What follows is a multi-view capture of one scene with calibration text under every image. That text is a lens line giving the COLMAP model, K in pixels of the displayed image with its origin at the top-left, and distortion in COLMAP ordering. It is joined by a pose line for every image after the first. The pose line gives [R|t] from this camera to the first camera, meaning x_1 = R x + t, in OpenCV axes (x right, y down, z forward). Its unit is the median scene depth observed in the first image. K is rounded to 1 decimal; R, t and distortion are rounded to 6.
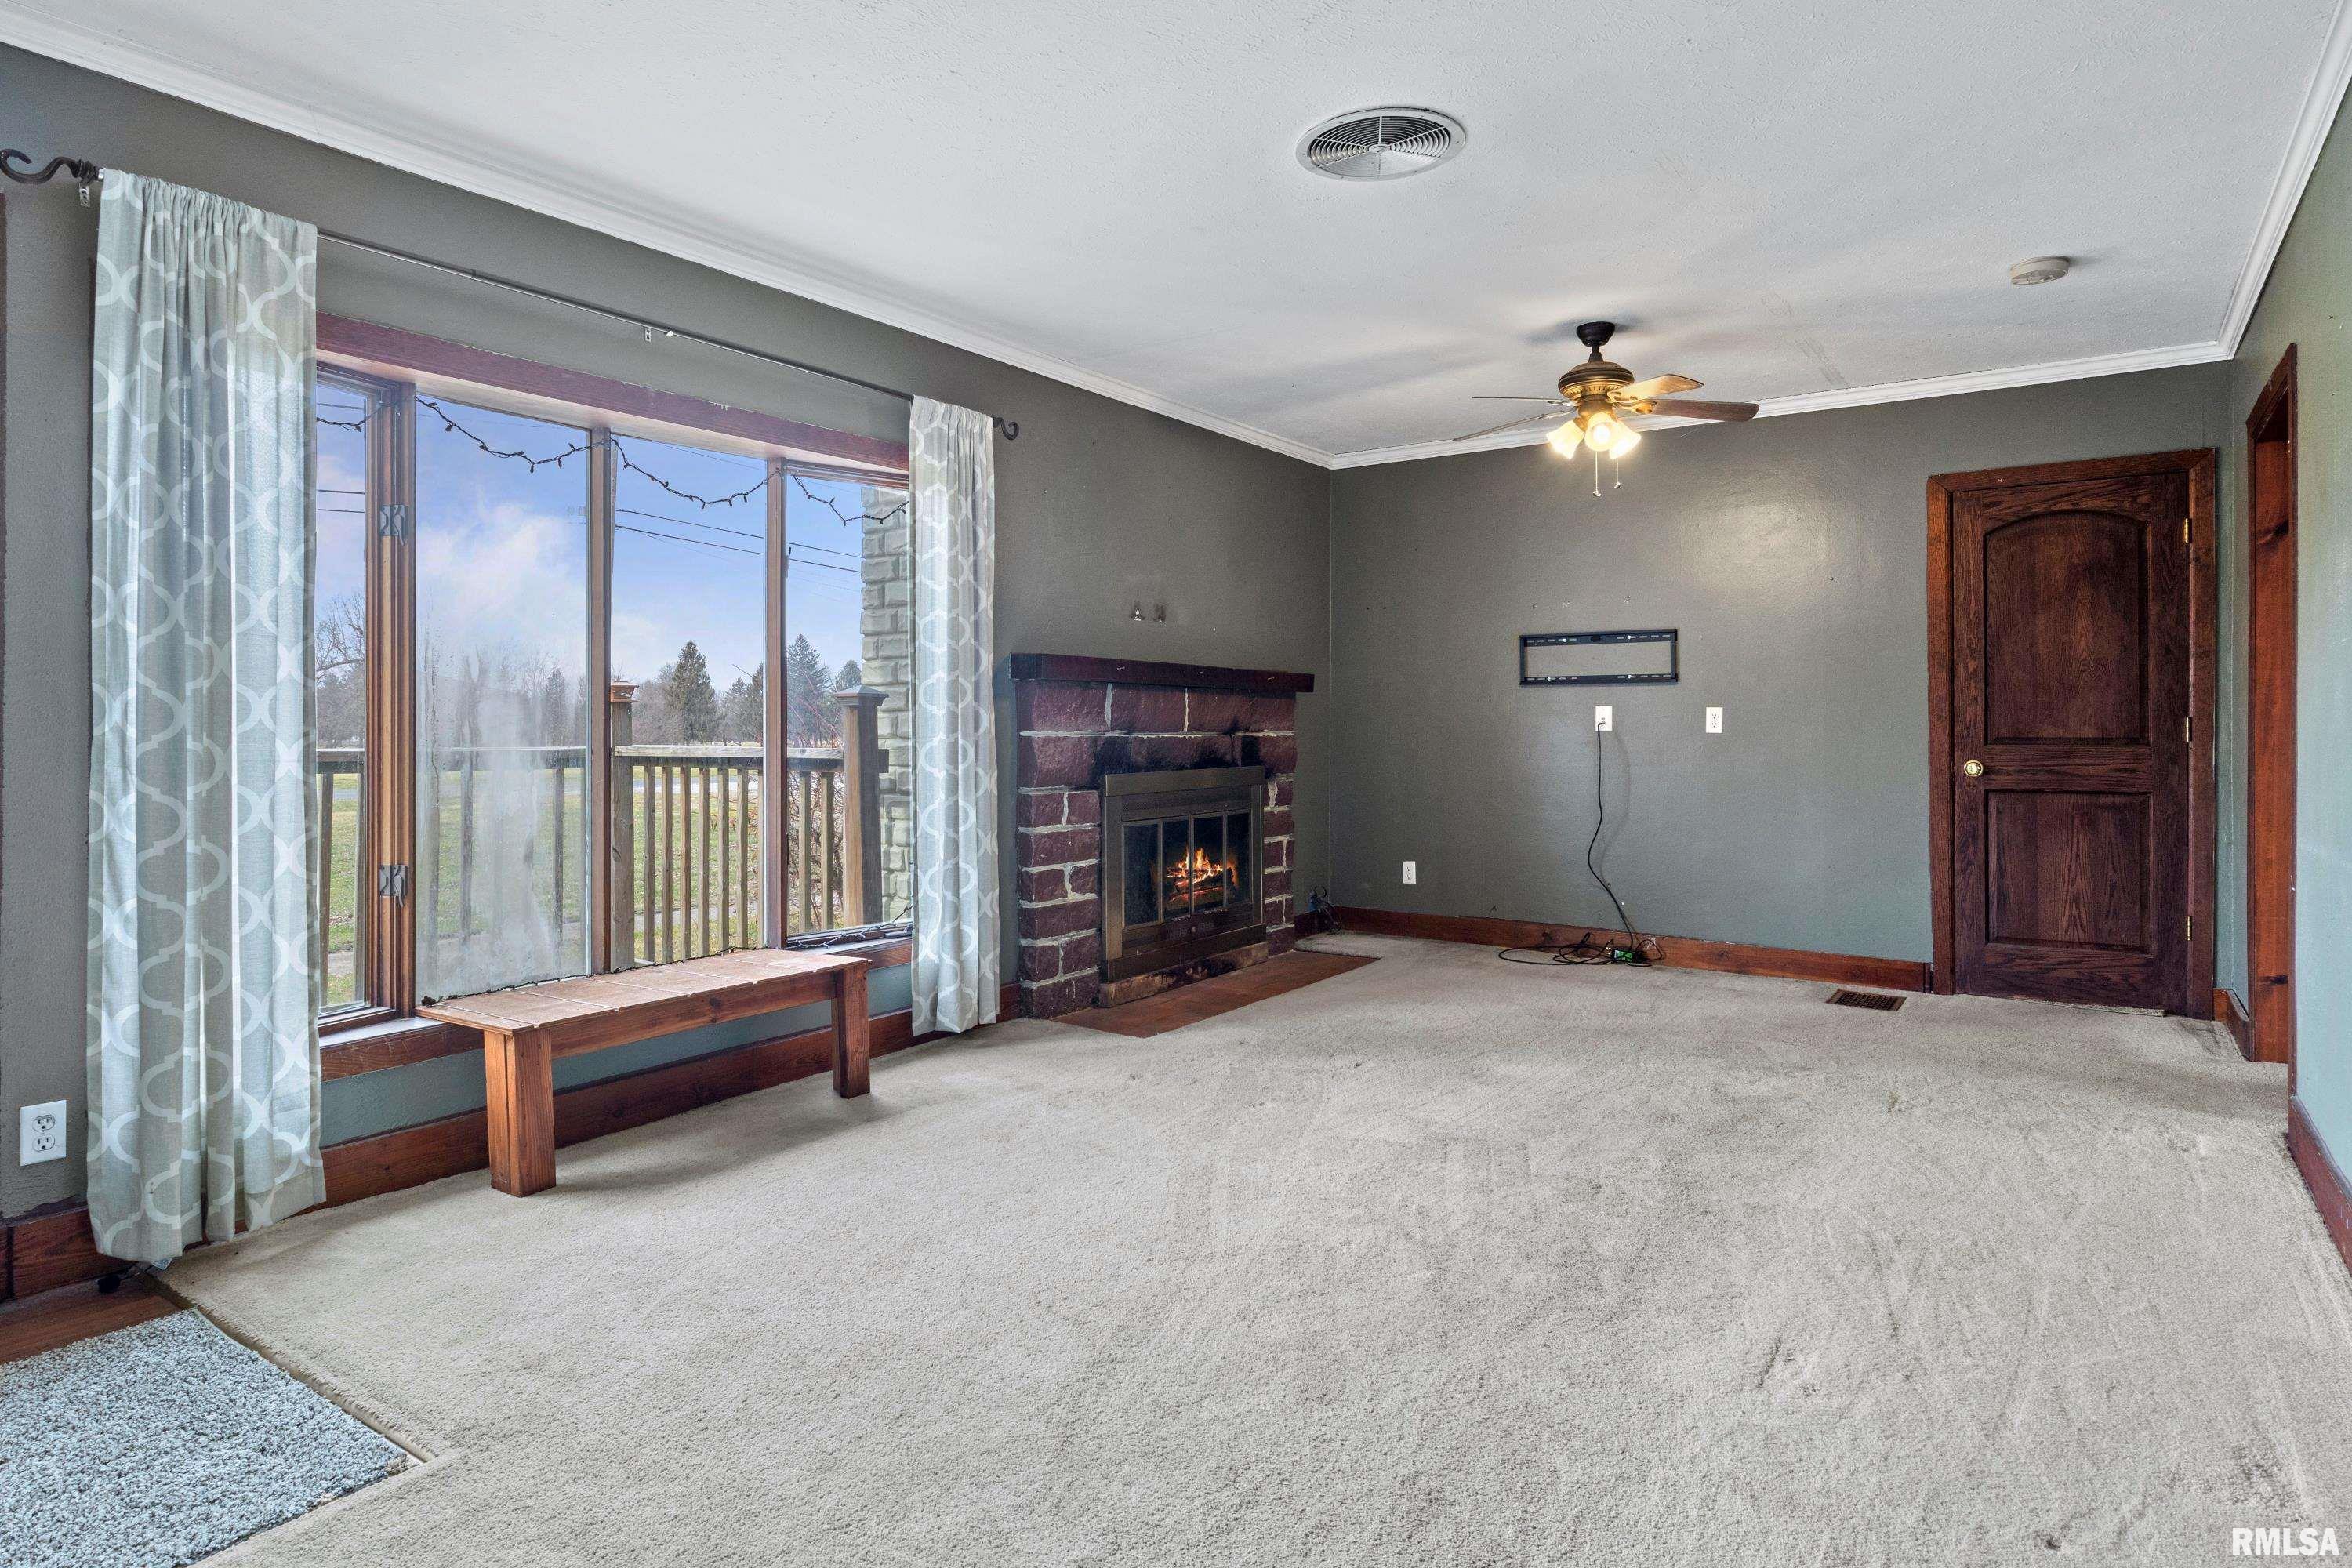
lens RADIAL K [[1302.6, 0, 1177.0], [0, 1302.6, 740.2], [0, 0, 1]] dist [-0.002615, -0.000298]
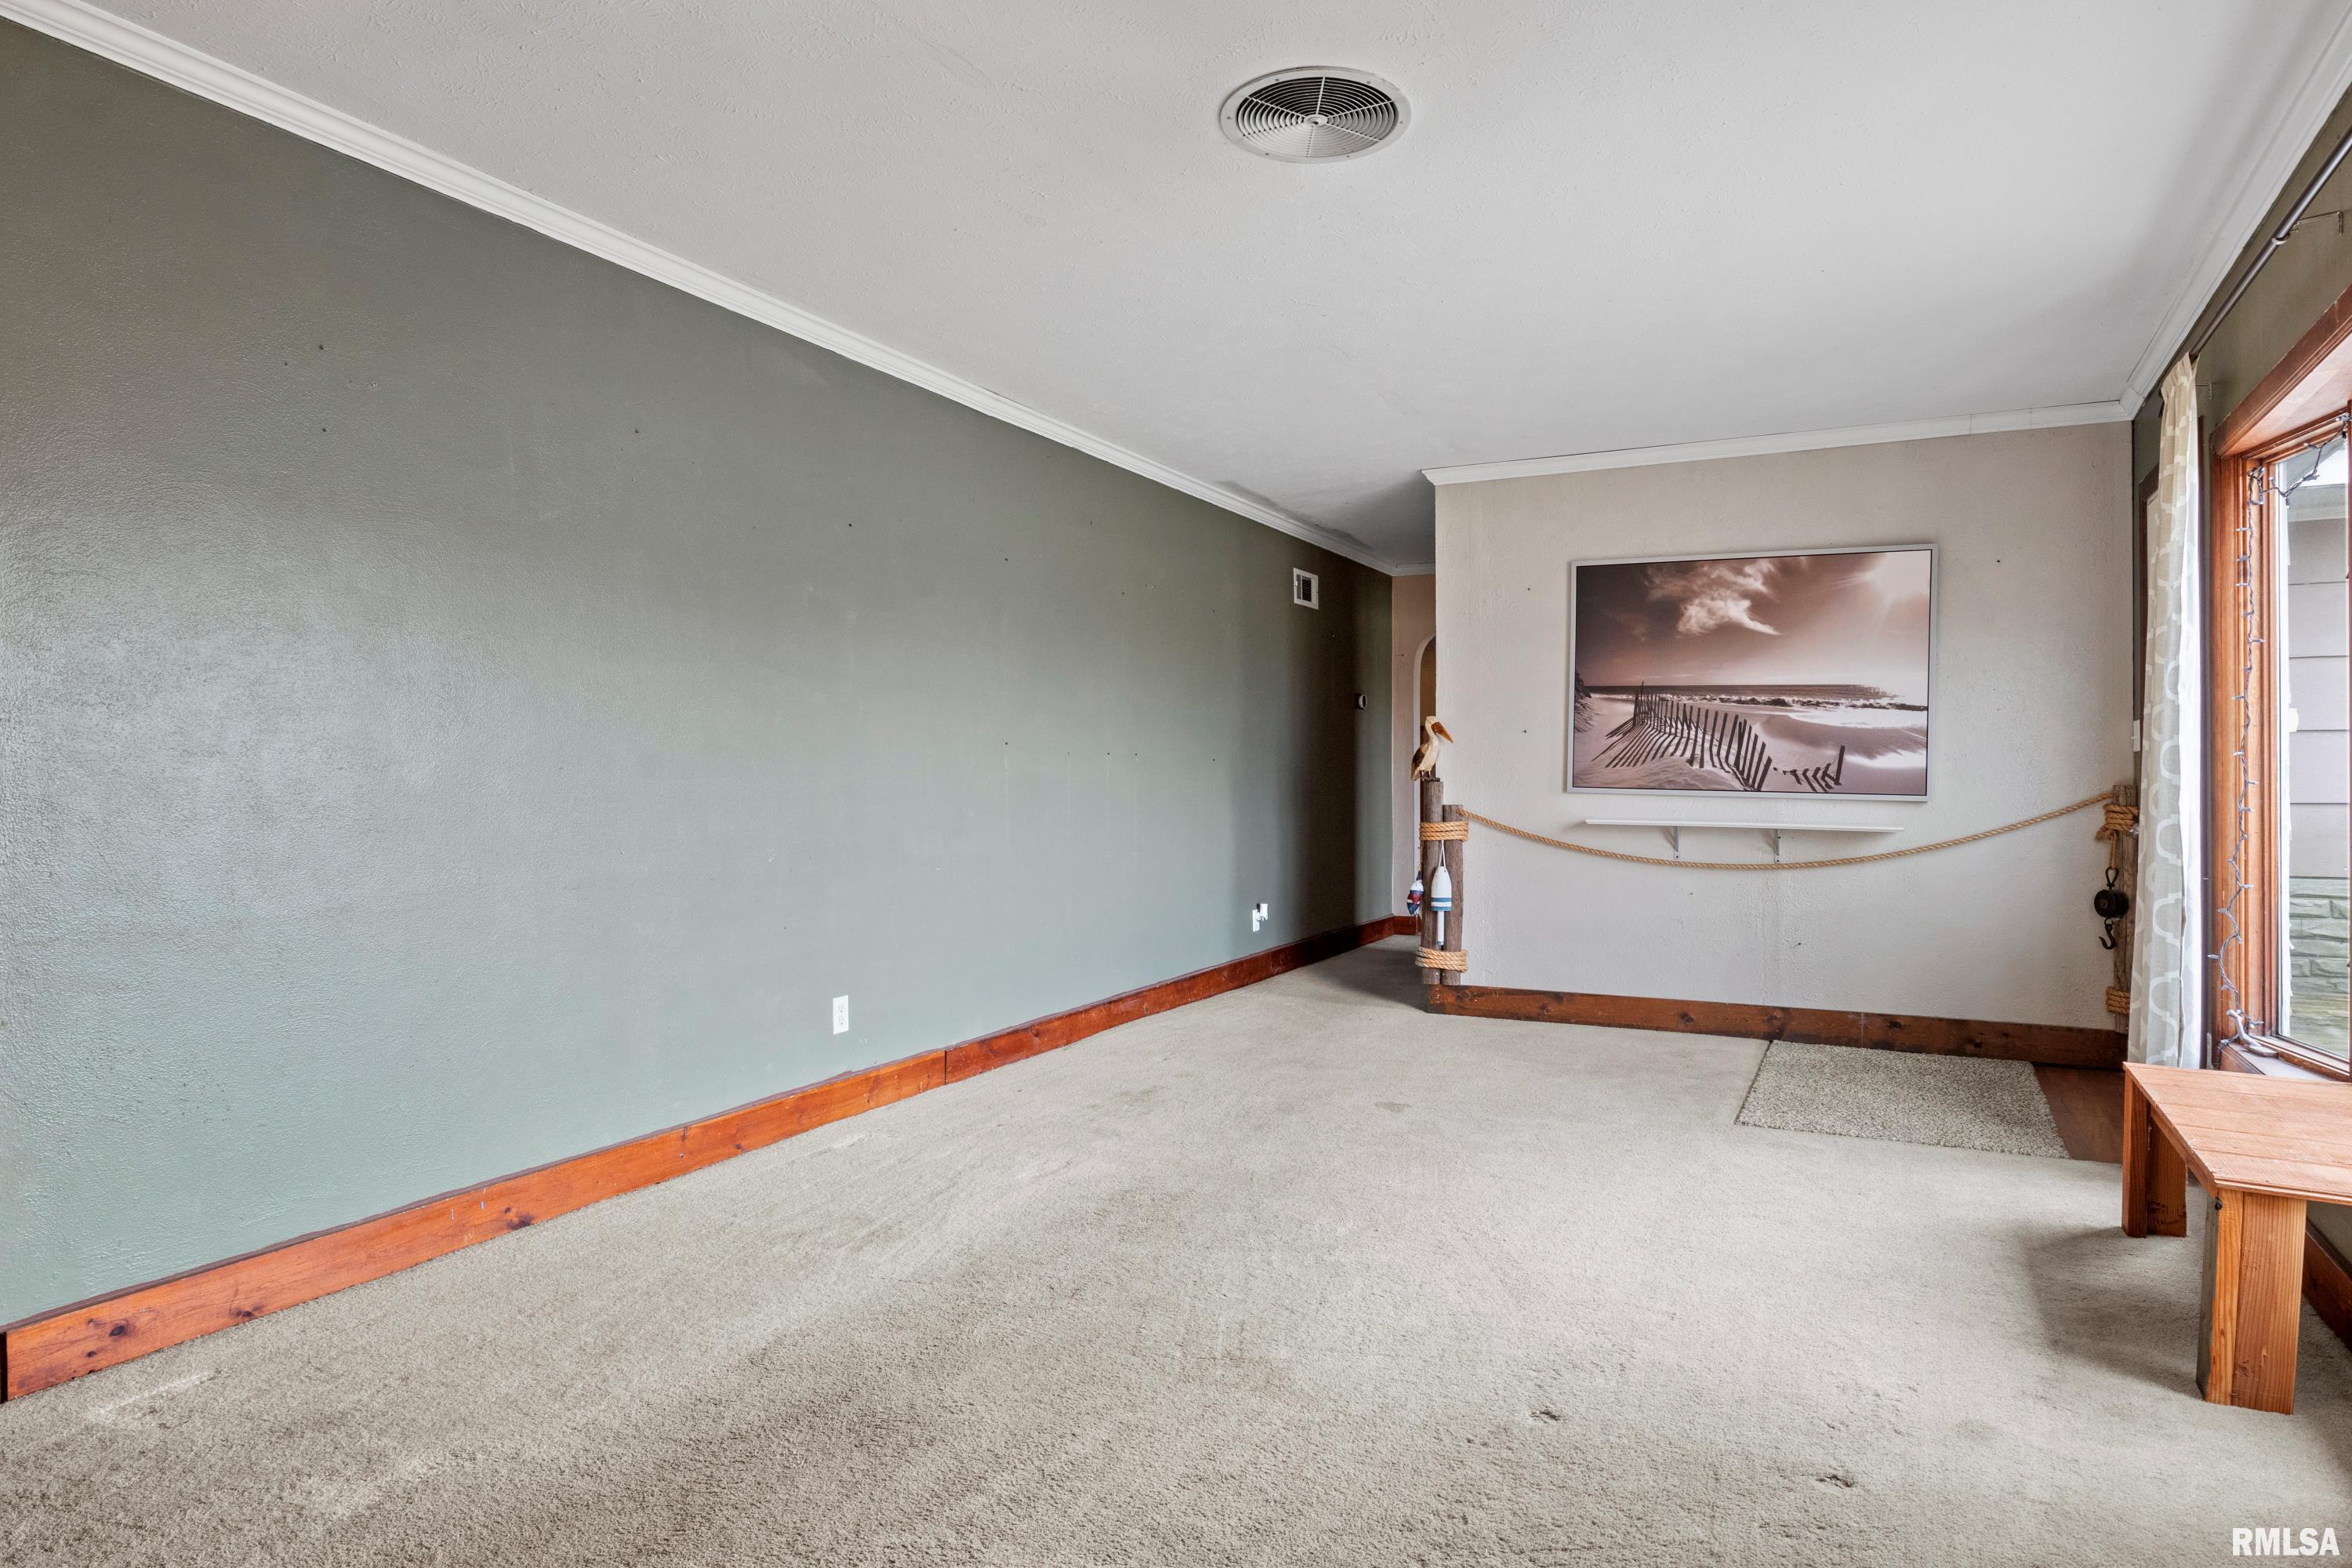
lens RADIAL K [[1403.4, 0, 1176.0], [0, 1403.4, 784.0], [0, 0, 1]] dist [-0.021355, 0.000018]
pose [[-0.991131, 0.001266, -0.132885, 0.232288], [-0.001046, 0.999849, 0.017324, -0.012650], [0.132887, 0.017309, -0.990980, 1.185667]]
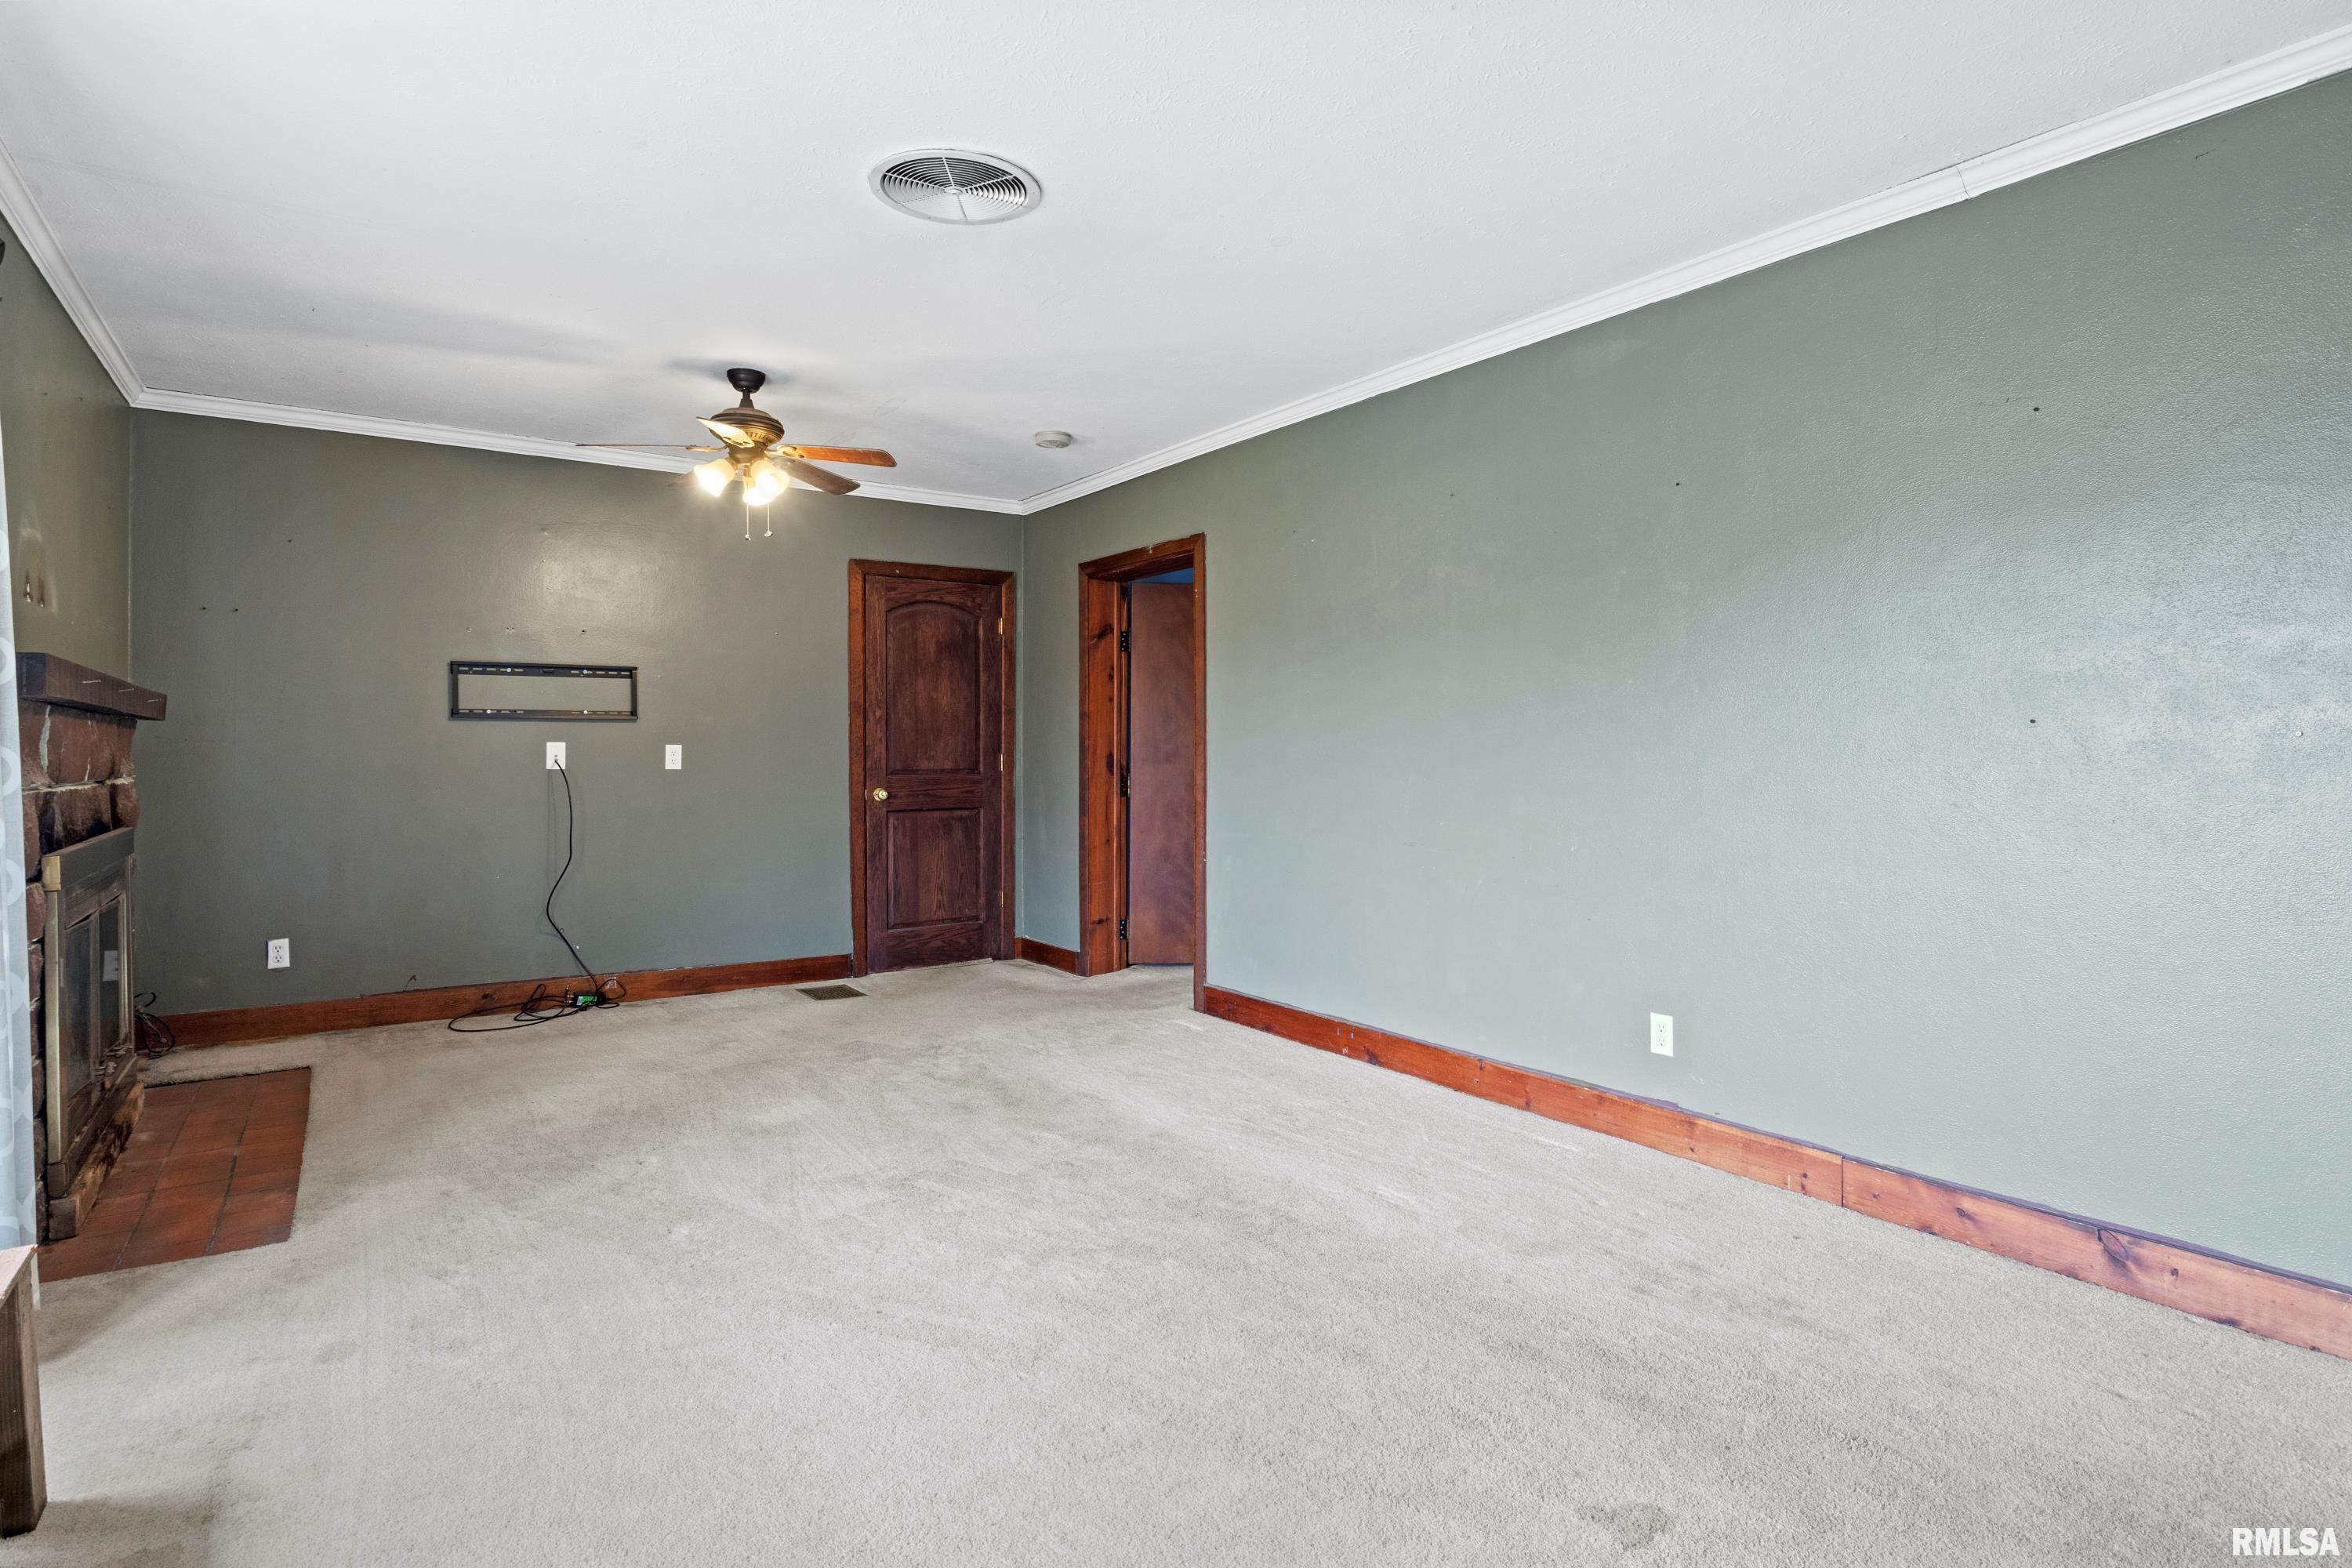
lens RADIAL K [[1204.1, 0, 1182.7], [0, 1204.1, 759.8], [0, 0, 1]] dist [-0.006034, -0.000572]
pose [[0.359616, -0.008762, 0.933059, -0.392574], [0.013148, 0.999904, 0.004322, -0.013888], [-0.933008, 0.010714, 0.359697, 0.313092]]
